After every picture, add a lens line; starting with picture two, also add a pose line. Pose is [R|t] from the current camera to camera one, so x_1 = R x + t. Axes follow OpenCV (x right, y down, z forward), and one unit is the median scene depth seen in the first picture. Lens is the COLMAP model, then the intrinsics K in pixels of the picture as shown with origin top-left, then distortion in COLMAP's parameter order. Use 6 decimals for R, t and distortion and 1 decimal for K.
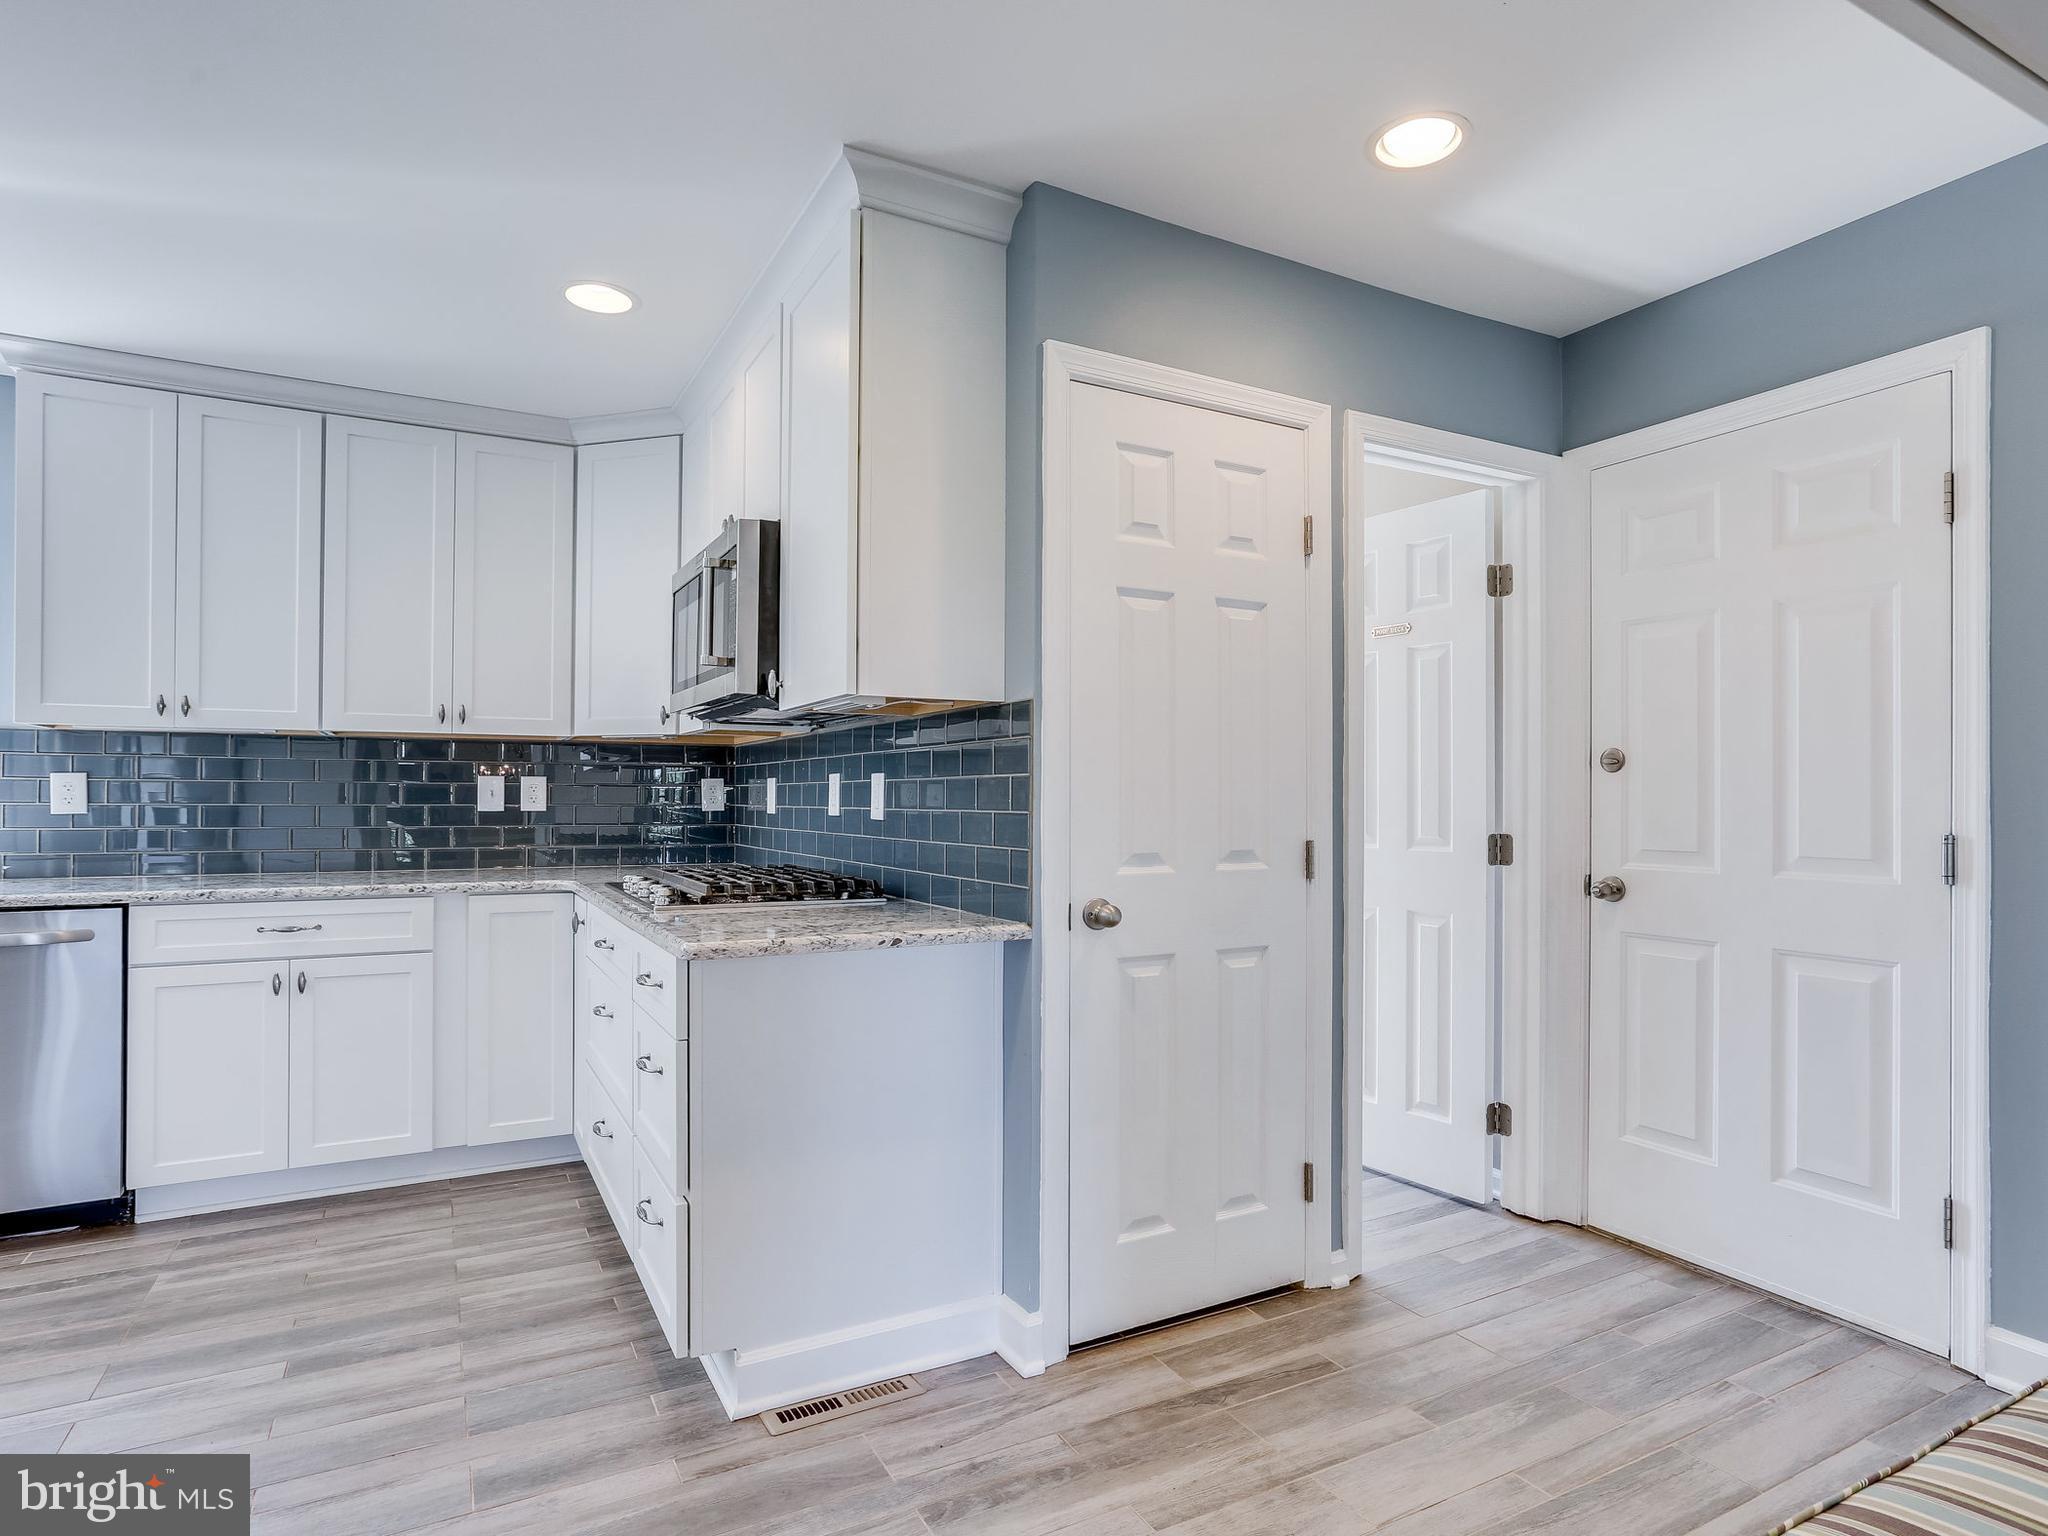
lens RADIAL K [[1082.9, 0, 1027.9], [0, 1082.9, 776.5], [0, 0, 1]] dist [-0.032648, 0.014698]
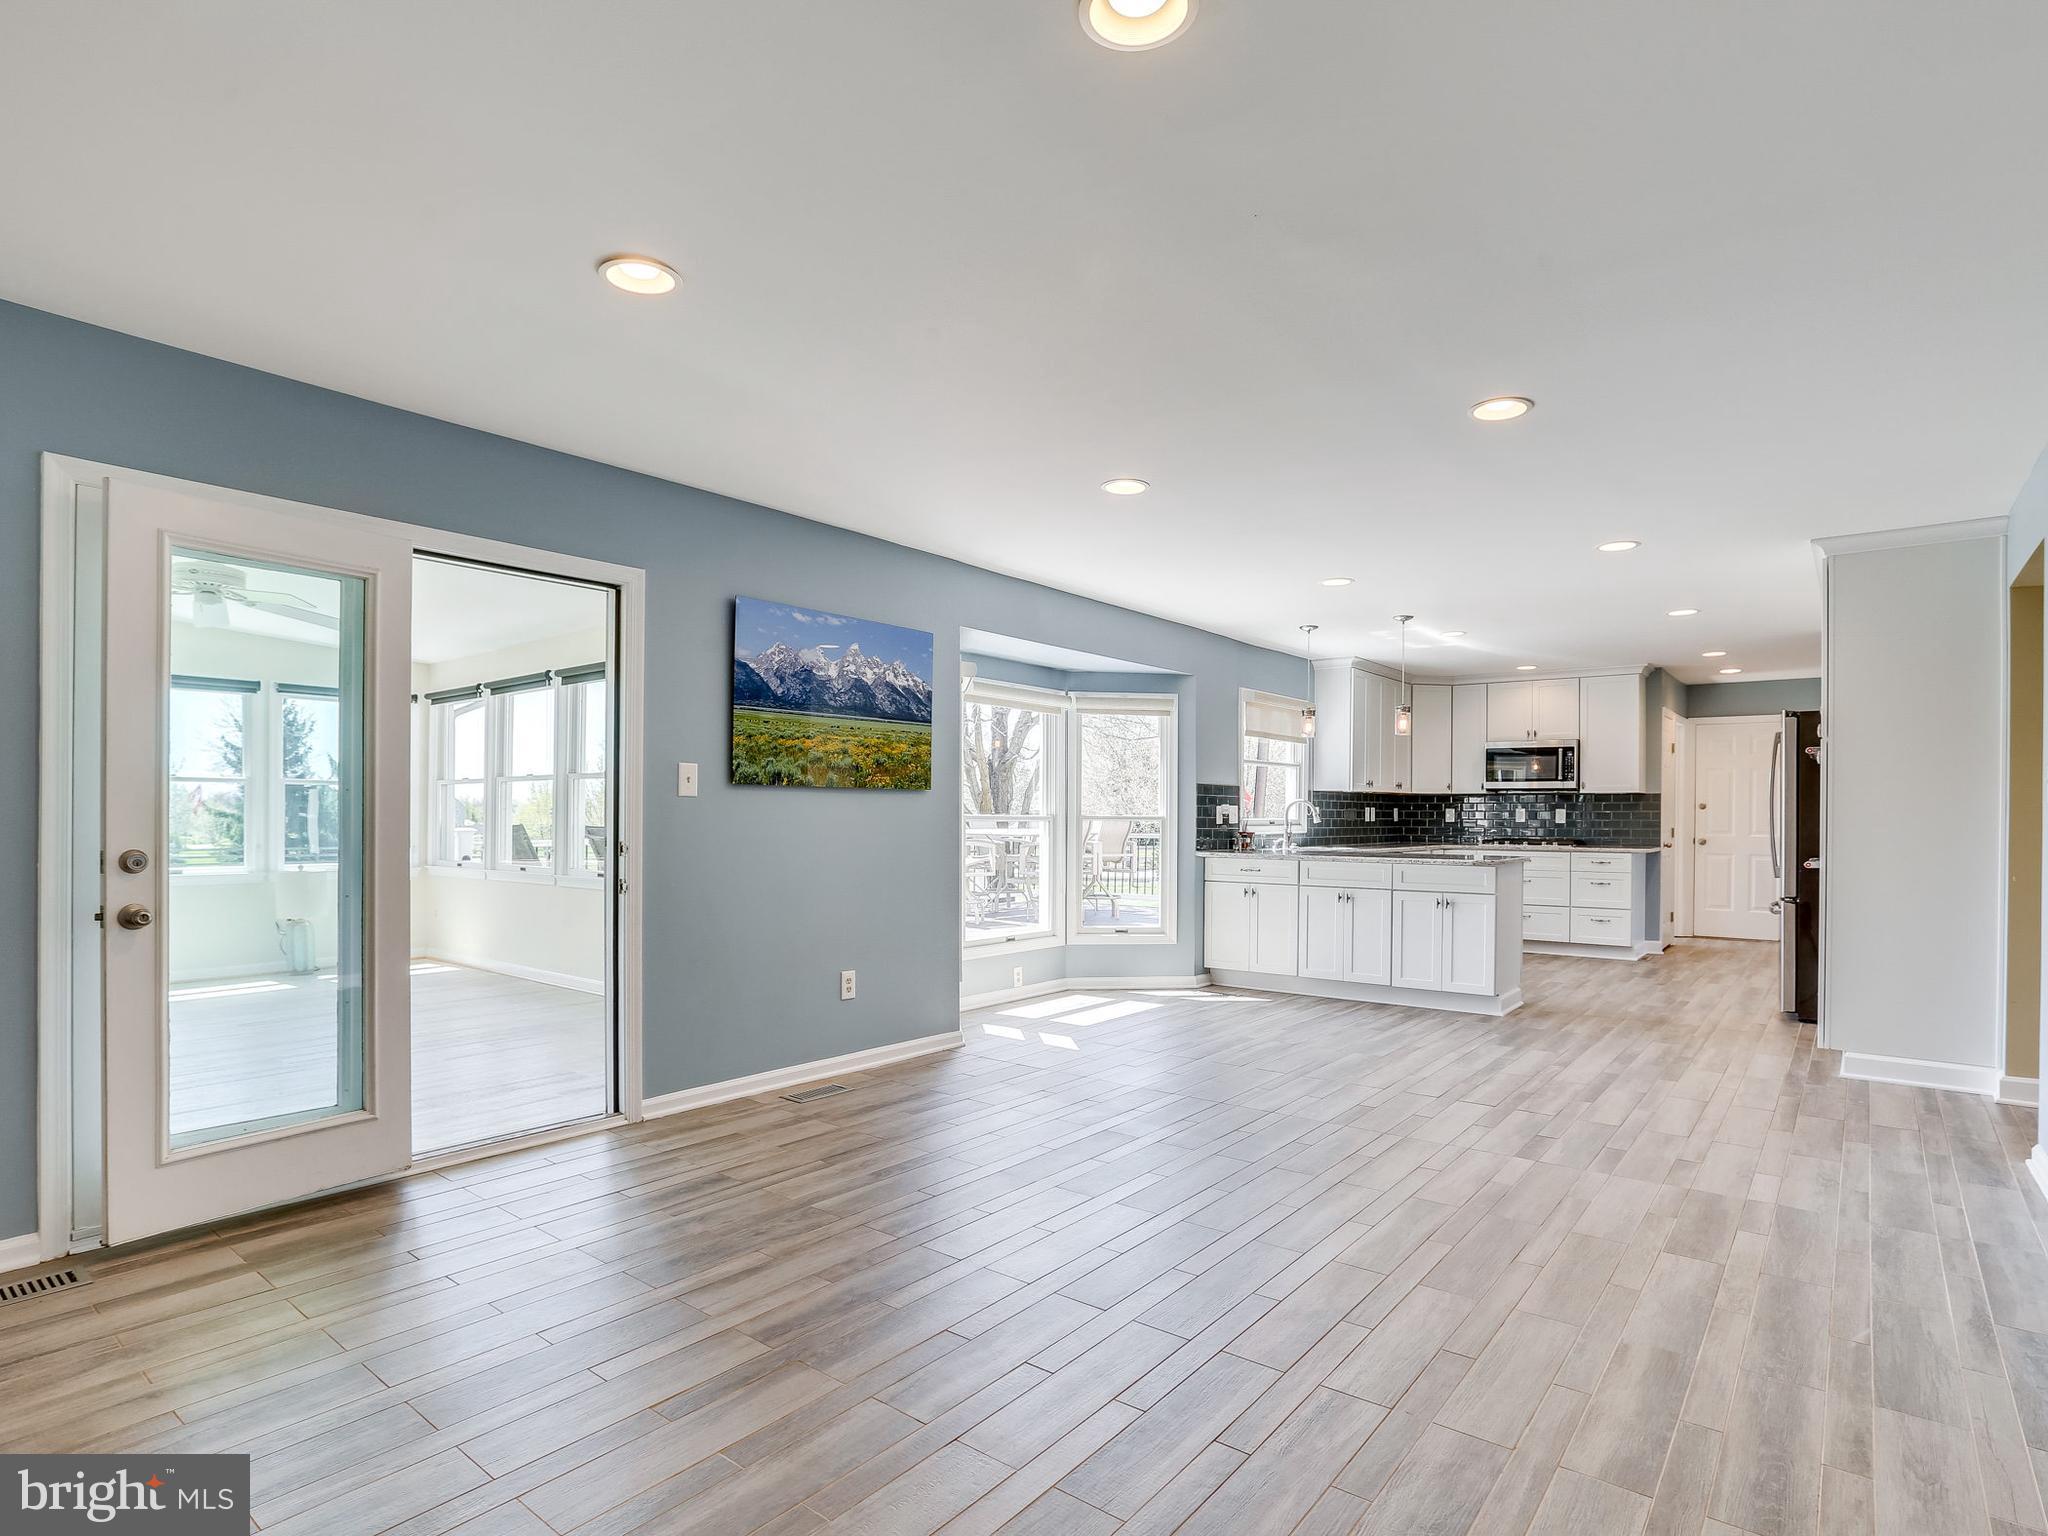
lens RADIAL K [[1082.9, 0, 1059.7], [0, 1082.9, 820.7], [0, 0, 1]] dist [-0.032648, 0.014698]
pose [[0.899497, -0.003080, 0.436917, -2.890482], [-0.009236, 0.999618, 0.026062, -0.038419], [-0.436830, -0.027478, 0.899124, -1.260770]]
